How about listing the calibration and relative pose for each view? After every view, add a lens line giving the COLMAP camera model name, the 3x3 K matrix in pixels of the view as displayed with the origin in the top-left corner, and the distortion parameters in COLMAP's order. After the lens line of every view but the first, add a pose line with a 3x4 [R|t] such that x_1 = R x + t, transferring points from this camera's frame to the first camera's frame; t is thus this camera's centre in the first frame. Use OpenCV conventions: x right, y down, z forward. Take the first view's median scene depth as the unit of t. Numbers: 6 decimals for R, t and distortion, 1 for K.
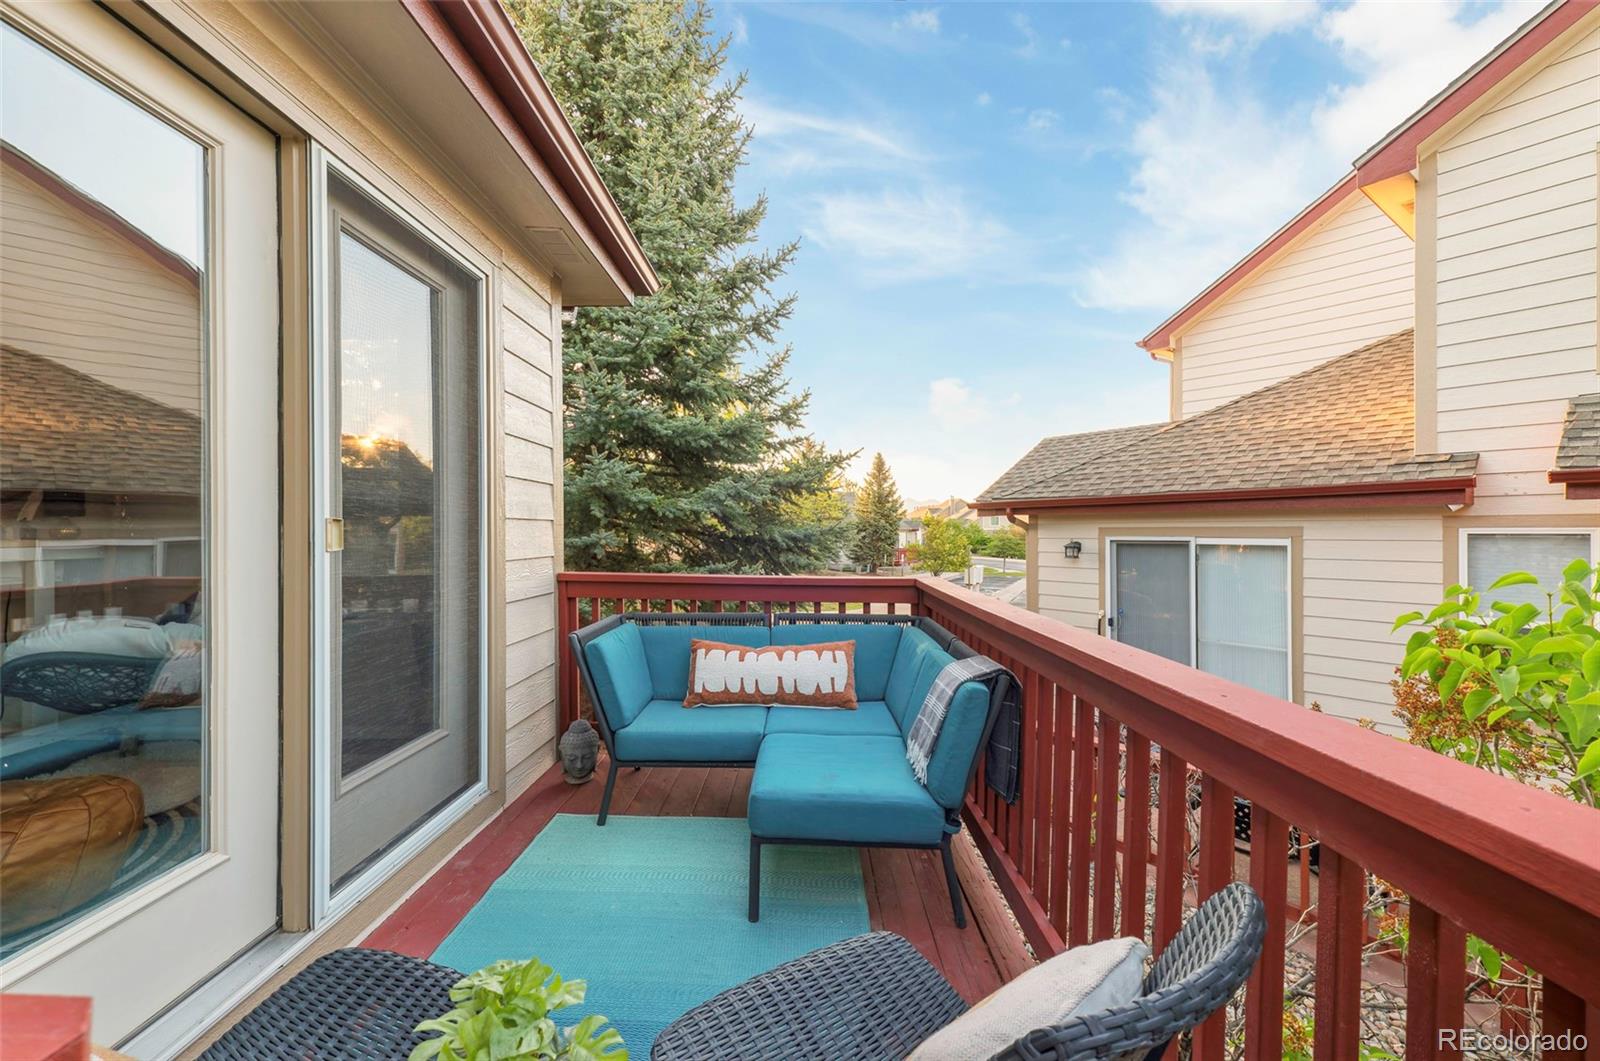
lens RADIAL K [[681.5, 0, 793.3], [0, 681.5, 537.7], [0, 0, 1]] dist [0.002764, 0.000186]
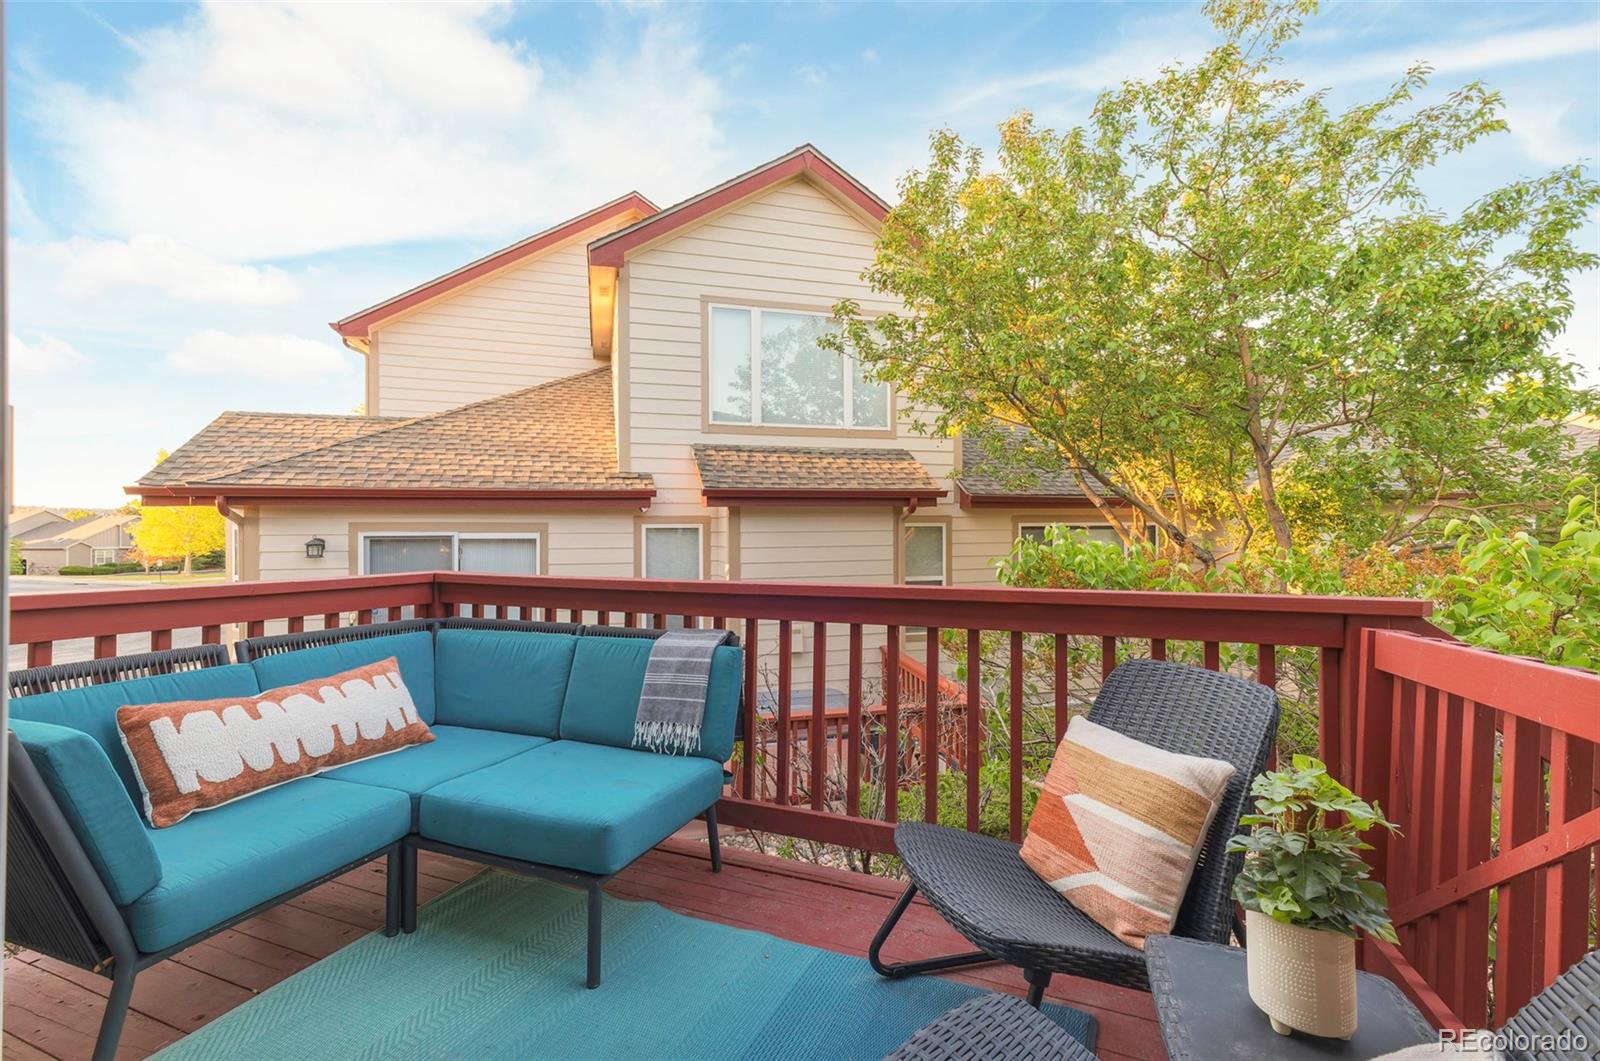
lens RADIAL K [[681.5, 0, 796.9], [0, 681.5, 532.2], [0, 0, 1]] dist [0.002764, 0.000186]
pose [[0.342442, -0.000792, 0.939539, -0.290051], [0.012153, 0.999920, -0.003587, 0.012638], [-0.939460, 0.012647, 0.342424, 0.196323]]
